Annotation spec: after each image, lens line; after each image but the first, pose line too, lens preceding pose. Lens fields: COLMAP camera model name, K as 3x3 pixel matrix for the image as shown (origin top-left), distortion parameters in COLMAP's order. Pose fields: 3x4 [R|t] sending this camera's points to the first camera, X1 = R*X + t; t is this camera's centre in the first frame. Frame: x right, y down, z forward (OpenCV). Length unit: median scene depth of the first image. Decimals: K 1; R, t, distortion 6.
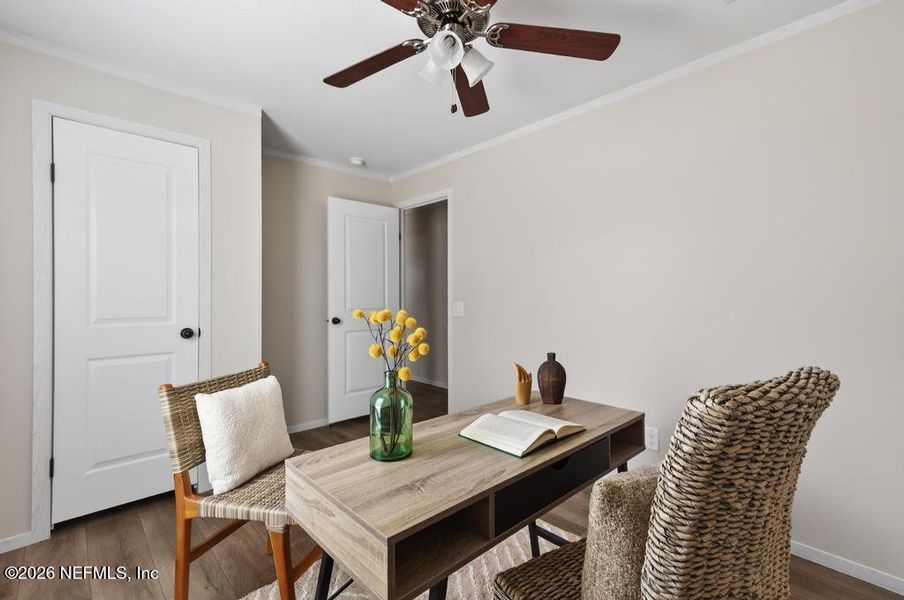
lens RADIAL K [[407.2, 0, 452.0], [0, 407.2, 300.0], [0, 0, 1]] dist [0.001459, 0.000294]
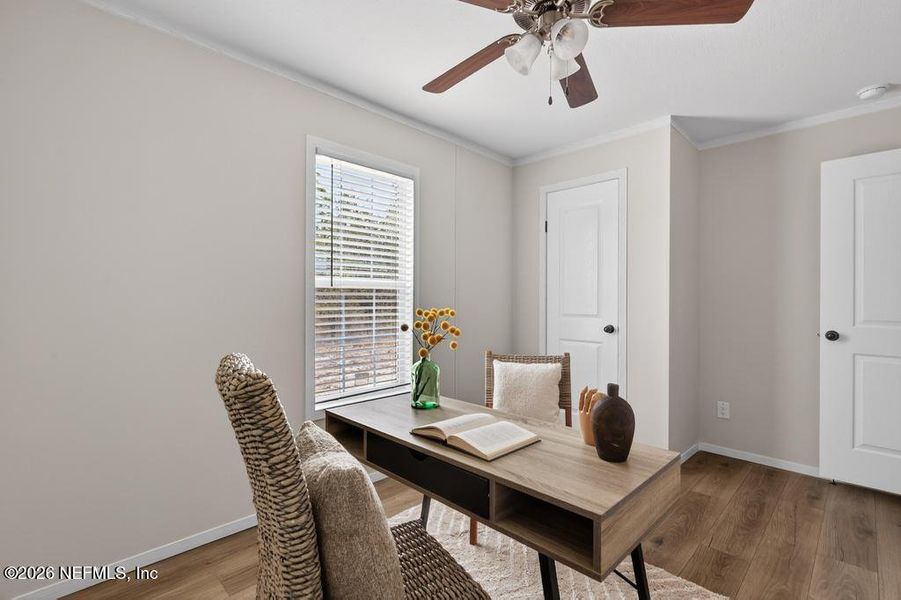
lens RADIAL K [[414.1, 0, 450.5], [0, 414.1, 300.0], [0, 0, 1]] dist [0.003061, 0.000456]
pose [[0.022479, 0.000728, -0.999747, 0.608609], [-0.011830, 0.999930, 0.000462, -0.003331], [0.999677, 0.011816, 0.022486, 0.473525]]
